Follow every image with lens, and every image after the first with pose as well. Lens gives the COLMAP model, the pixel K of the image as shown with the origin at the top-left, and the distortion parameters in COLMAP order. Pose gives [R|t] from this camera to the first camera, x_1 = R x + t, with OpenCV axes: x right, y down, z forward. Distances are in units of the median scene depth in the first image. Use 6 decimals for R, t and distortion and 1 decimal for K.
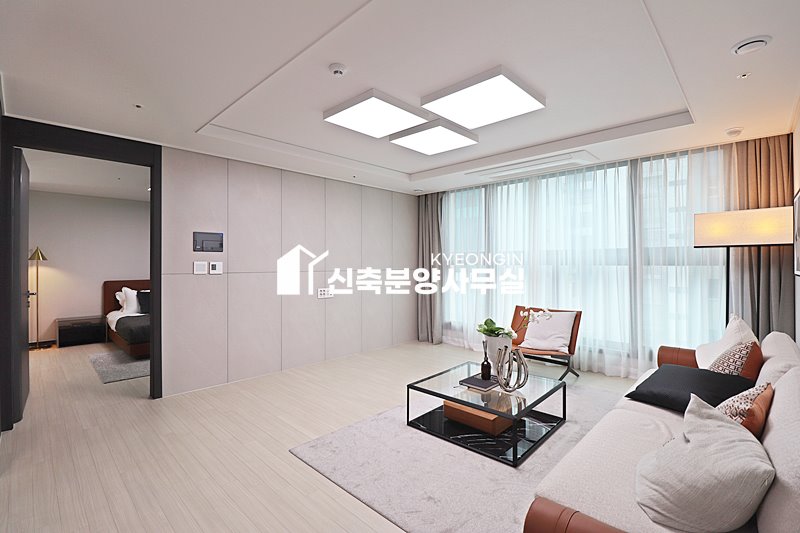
lens RADIAL K [[369.7, 0, 393.0], [0, 369.7, 263.2], [0, 0, 1]] dist [-0.018502, -0.002842]
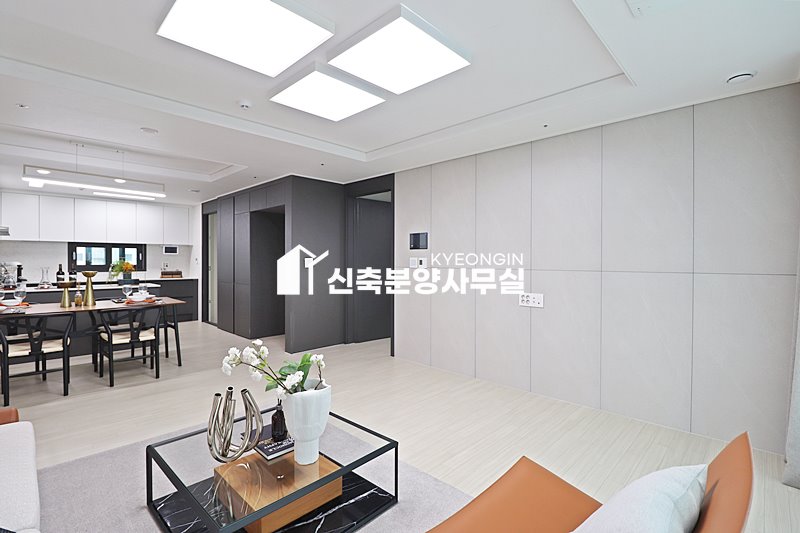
lens RADIAL K [[369.7, 0, 400.6], [0, 369.7, 265.9], [0, 0, 1]] dist [-0.018502, -0.002842]
pose [[0.013373, 0.018582, -0.999738, 0.680202], [0.000962, 0.999827, 0.018596, -0.000451], [0.999910, -0.001210, 0.013352, 0.919556]]
